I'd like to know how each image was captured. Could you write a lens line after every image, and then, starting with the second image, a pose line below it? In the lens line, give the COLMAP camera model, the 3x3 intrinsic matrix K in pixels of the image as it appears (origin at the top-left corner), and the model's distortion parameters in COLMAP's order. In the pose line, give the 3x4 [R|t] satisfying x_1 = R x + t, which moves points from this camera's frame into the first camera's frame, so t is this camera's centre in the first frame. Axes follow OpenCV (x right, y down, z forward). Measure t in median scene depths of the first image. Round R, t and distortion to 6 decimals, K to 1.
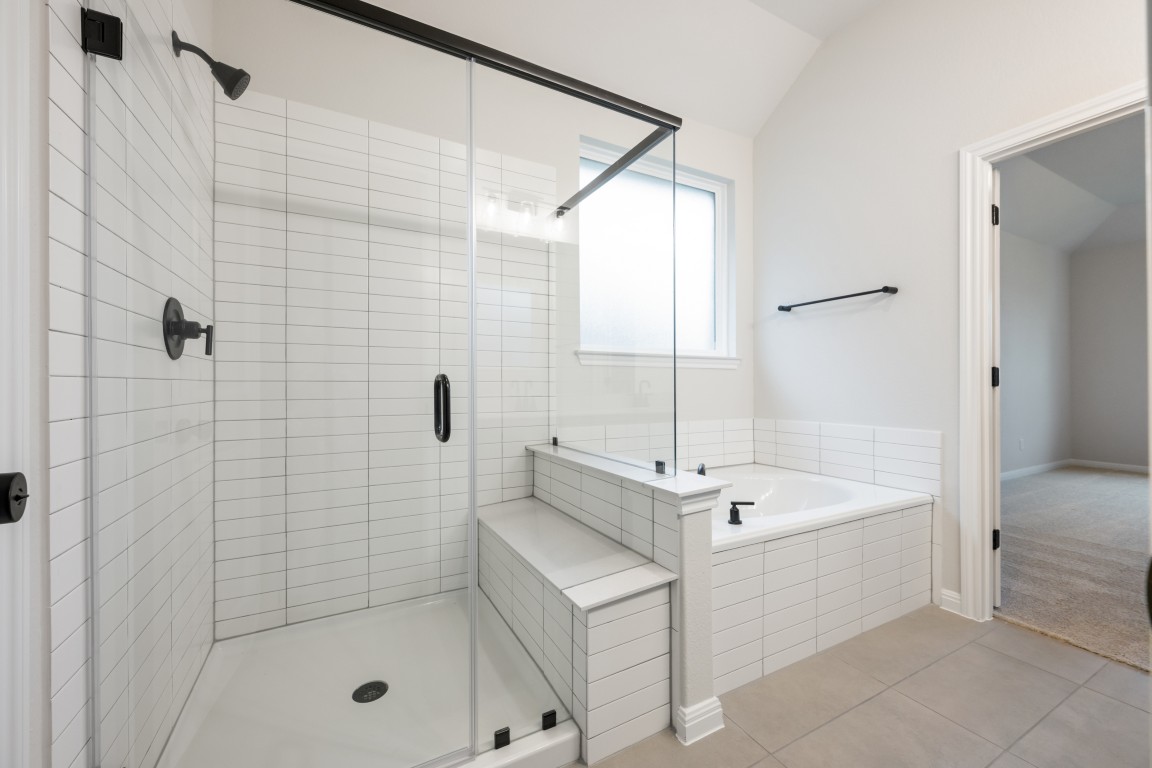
lens RADIAL K [[455.1, 0, 570.8], [0, 455.1, 379.5], [0, 0, 1]] dist [0.001892, -0.000412]
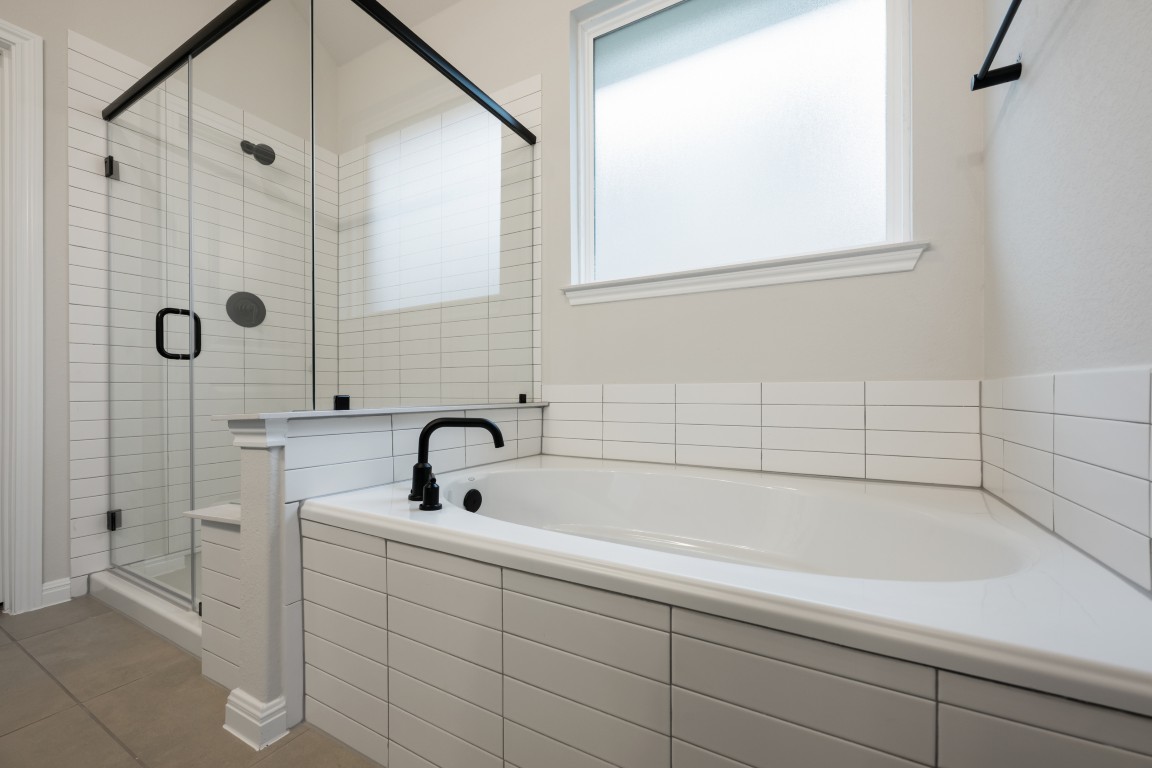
lens RADIAL K [[455.1, 0, 572.6], [0, 455.1, 388.7], [0, 0, 1]] dist [0.001892, -0.000412]
pose [[0.540000, -0.005858, -0.841644, 0.680499], [0.011772, 0.999931, 0.000593, 0.109819], [0.841582, -0.010228, 0.540032, 0.580586]]
